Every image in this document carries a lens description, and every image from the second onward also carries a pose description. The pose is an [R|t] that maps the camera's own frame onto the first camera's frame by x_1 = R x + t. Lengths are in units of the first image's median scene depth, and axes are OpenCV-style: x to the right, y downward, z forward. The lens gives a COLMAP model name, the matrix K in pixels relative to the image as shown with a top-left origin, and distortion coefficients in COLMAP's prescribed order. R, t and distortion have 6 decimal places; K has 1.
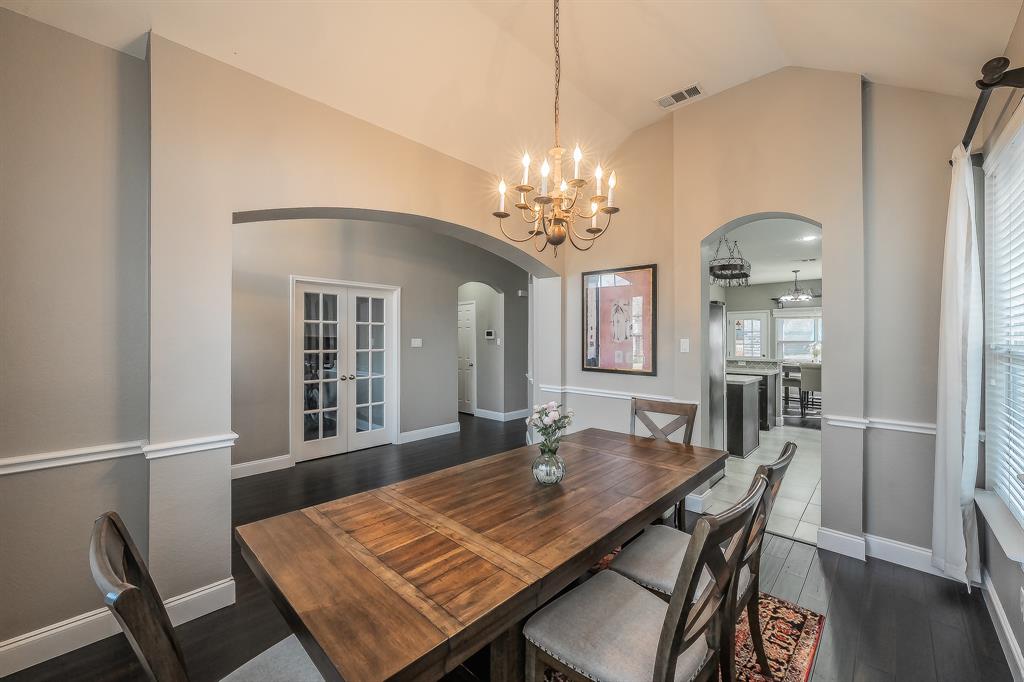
lens RADIAL K [[409.6, 0, 516.5], [0, 409.6, 336.1], [0, 0, 1]] dist [-0.000243, 0.000052]
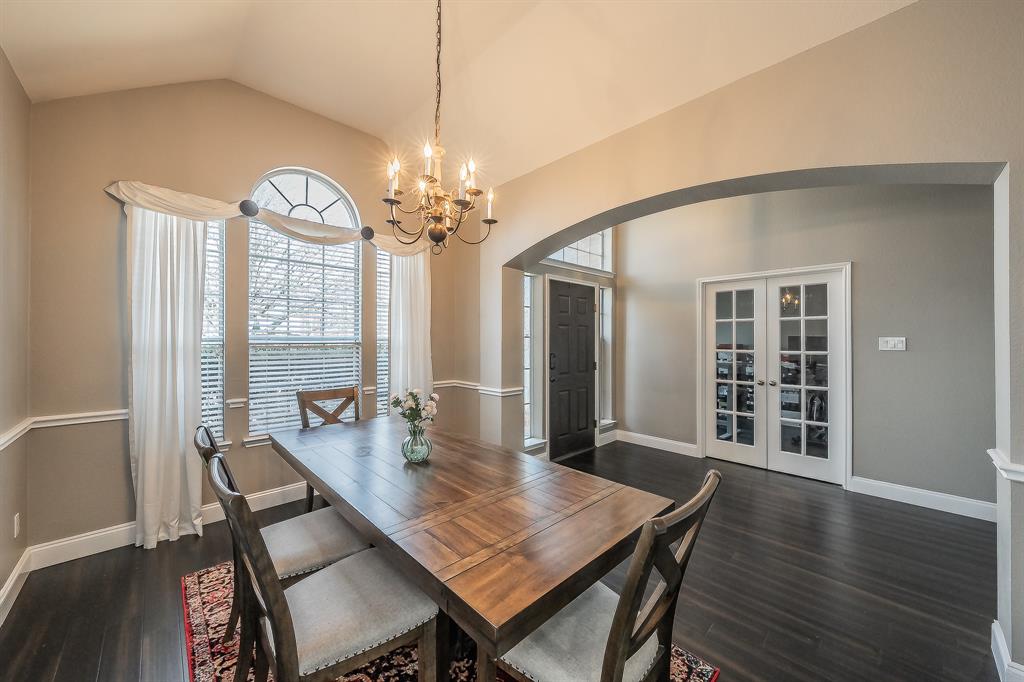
lens RADIAL K [[384.4, 0, 509.8], [0, 384.4, 331.8], [0, 0, 1]] dist [-0.000558, -0.000068]
pose [[-0.062081, -0.019451, -0.997882, 0.470563], [0.006630, 0.999780, -0.019901, 0.006910], [0.998049, -0.007852, -0.061938, 0.550503]]
